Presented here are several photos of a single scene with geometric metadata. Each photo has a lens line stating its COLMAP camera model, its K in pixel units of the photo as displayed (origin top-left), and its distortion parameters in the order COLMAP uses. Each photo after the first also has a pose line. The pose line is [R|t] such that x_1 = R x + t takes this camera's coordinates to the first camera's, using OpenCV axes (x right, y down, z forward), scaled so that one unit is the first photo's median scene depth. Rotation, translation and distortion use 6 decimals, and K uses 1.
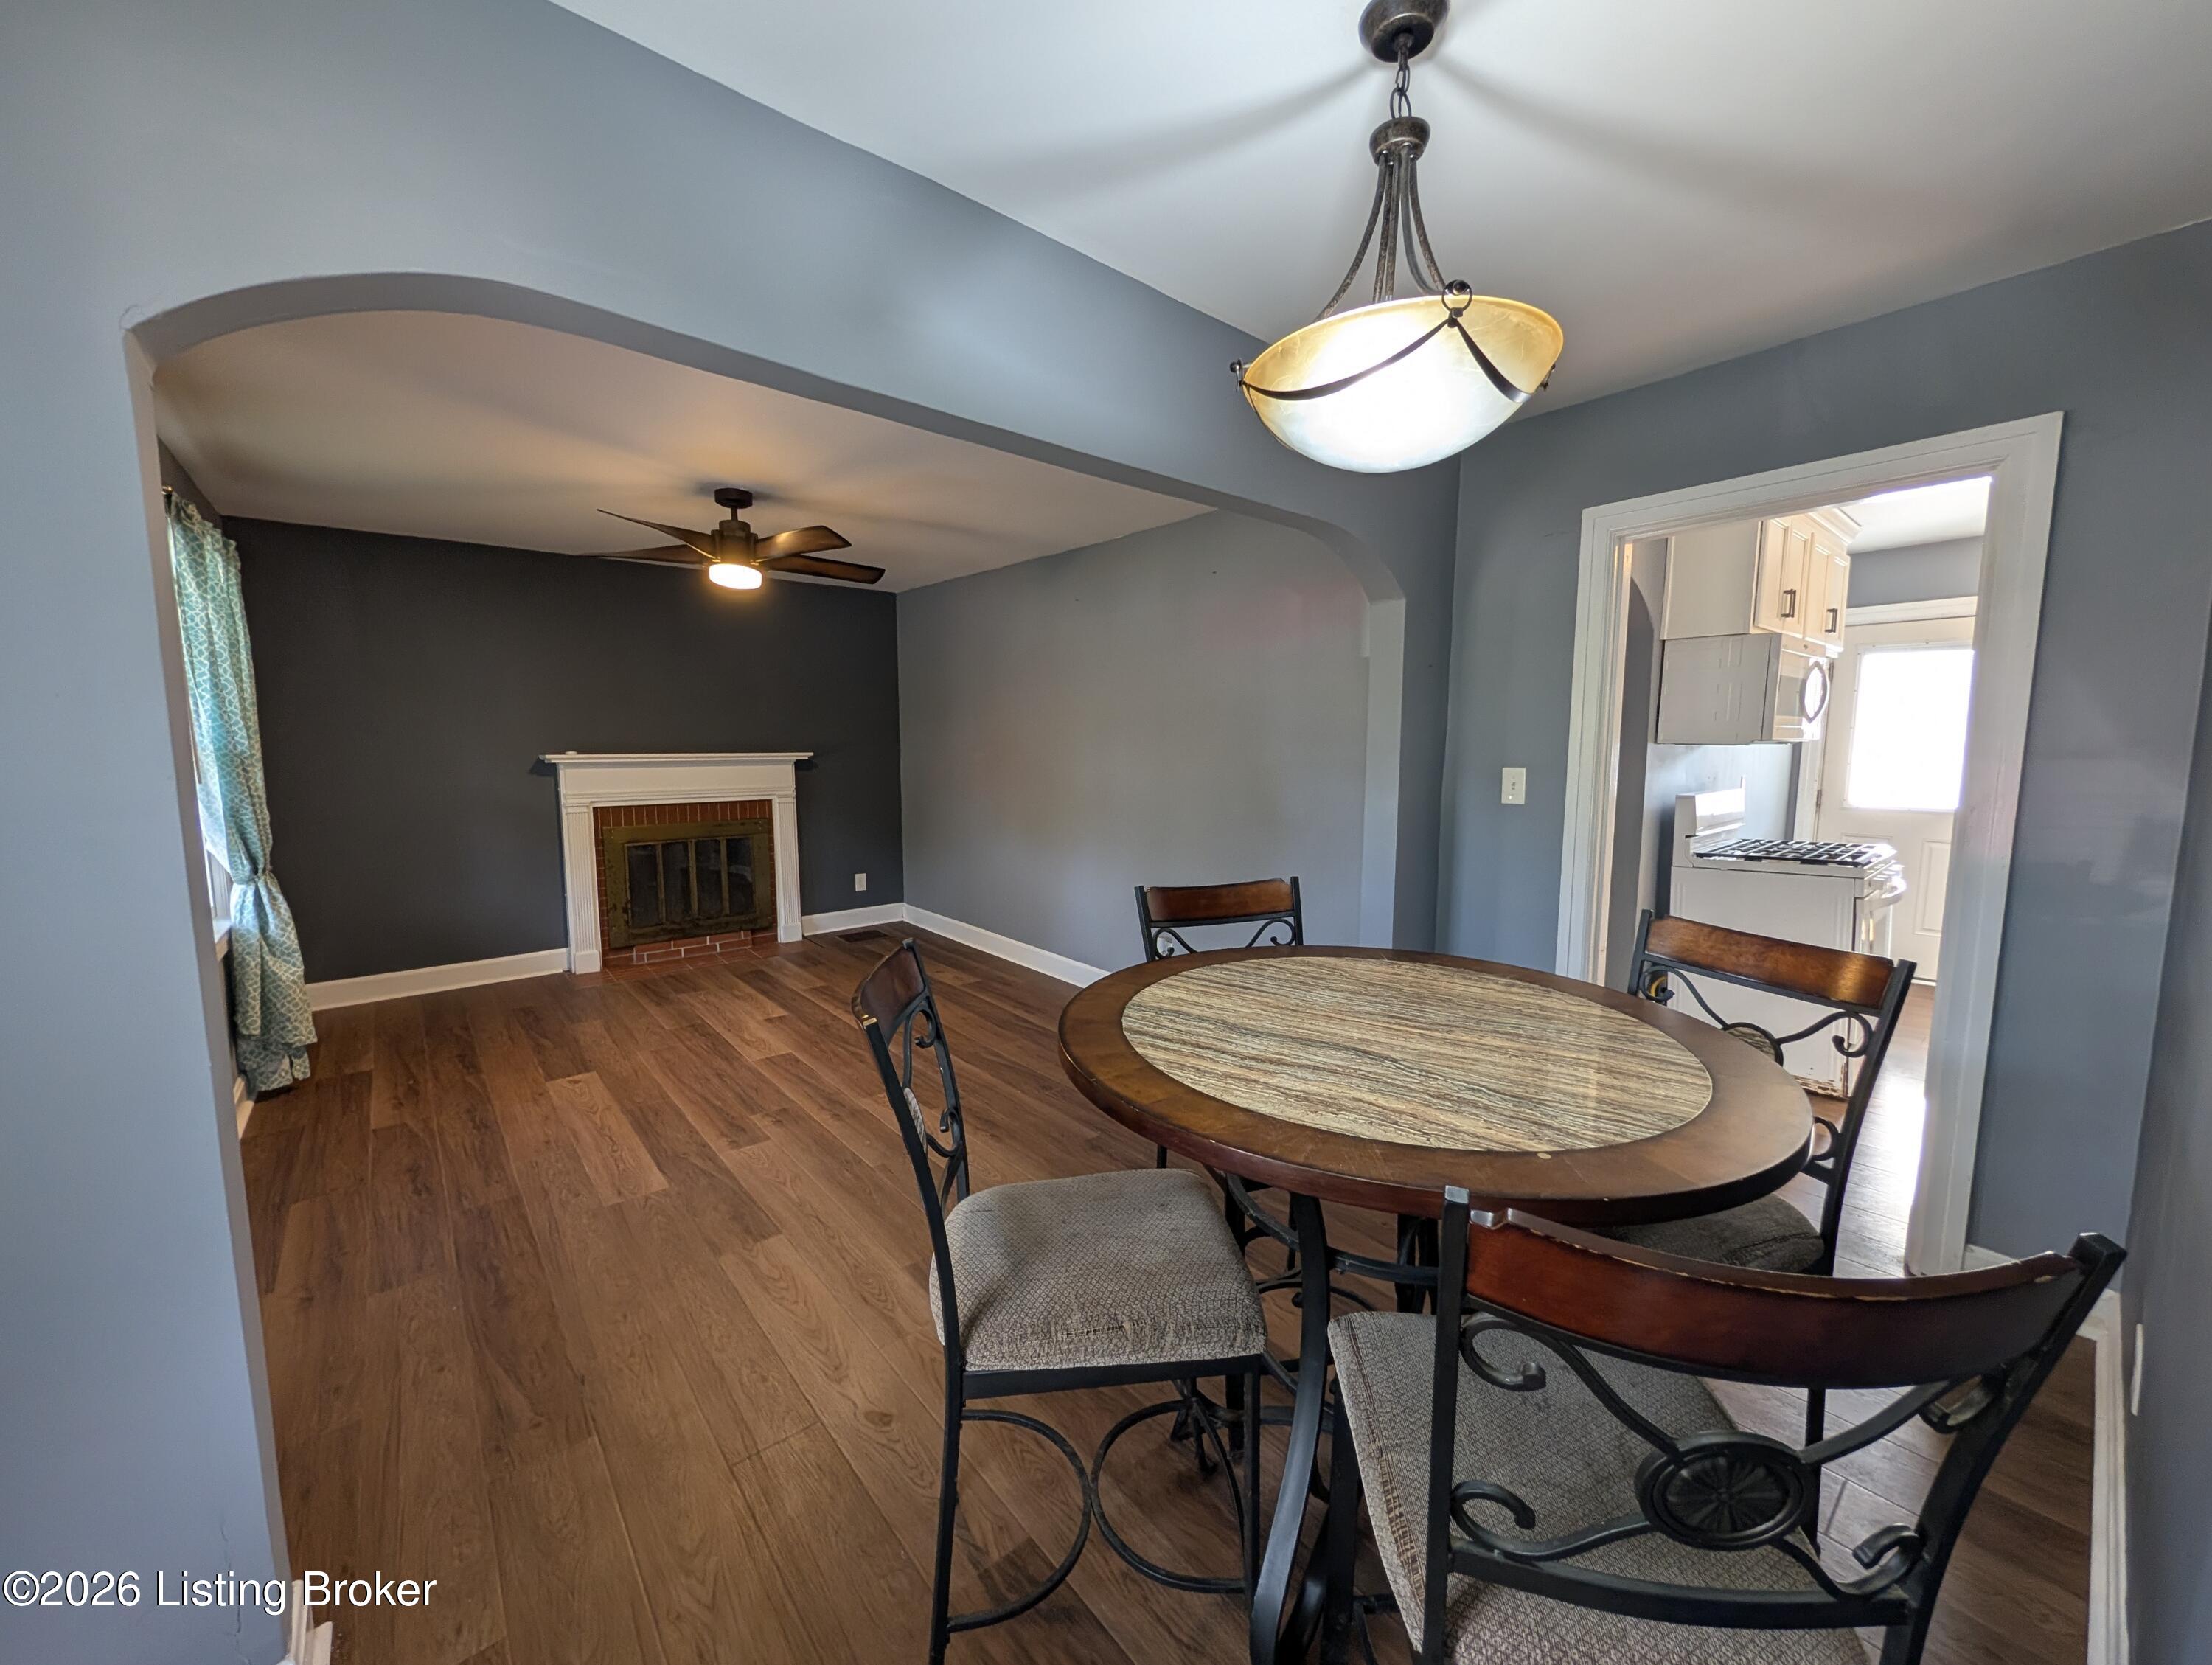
lens RADIAL K [[853.9, 0, 1117.3], [0, 853.9, 831.6], [0, 0, 1]] dist [0.000921, 0.000431]
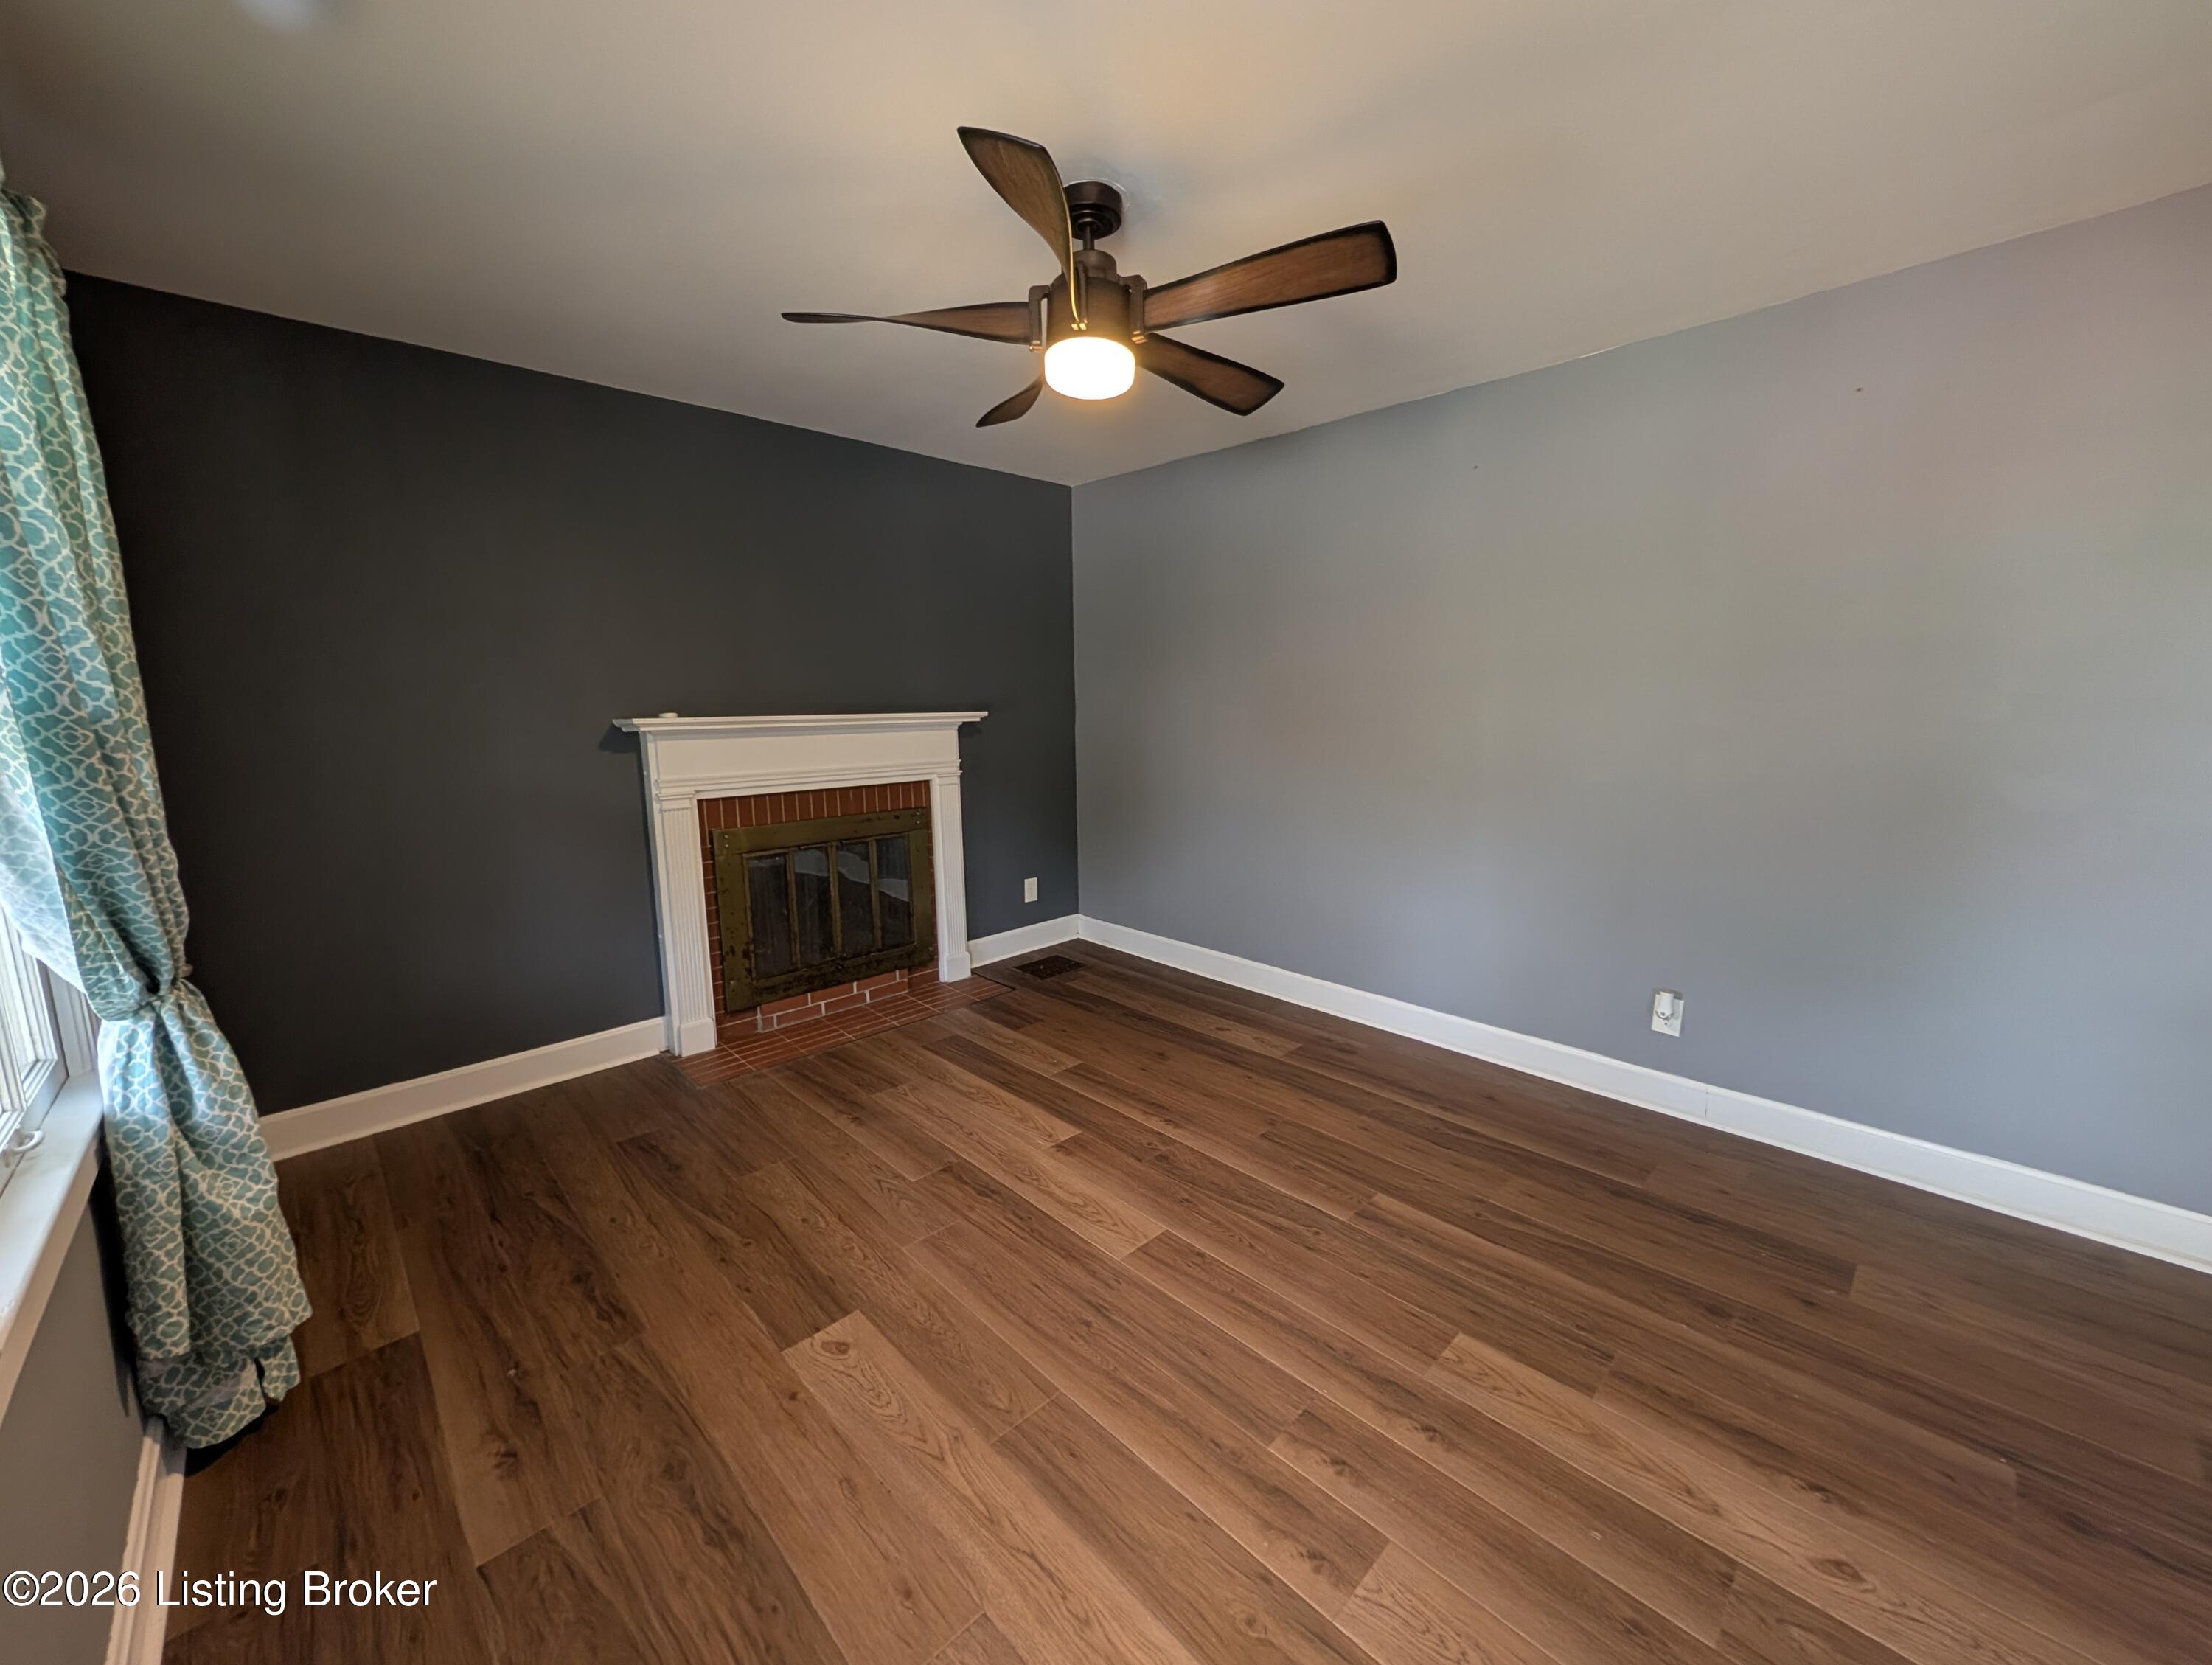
lens RADIAL K [[853.9, 0, 1114.0], [0, 853.9, 831.8], [0, 0, 1]] dist [0.000921, 0.000431]
pose [[0.997757, -0.022563, 0.063016, -0.441458], [0.019688, 0.998753, 0.045874, -0.035776], [-0.063973, -0.044530, 0.996958, 0.435392]]
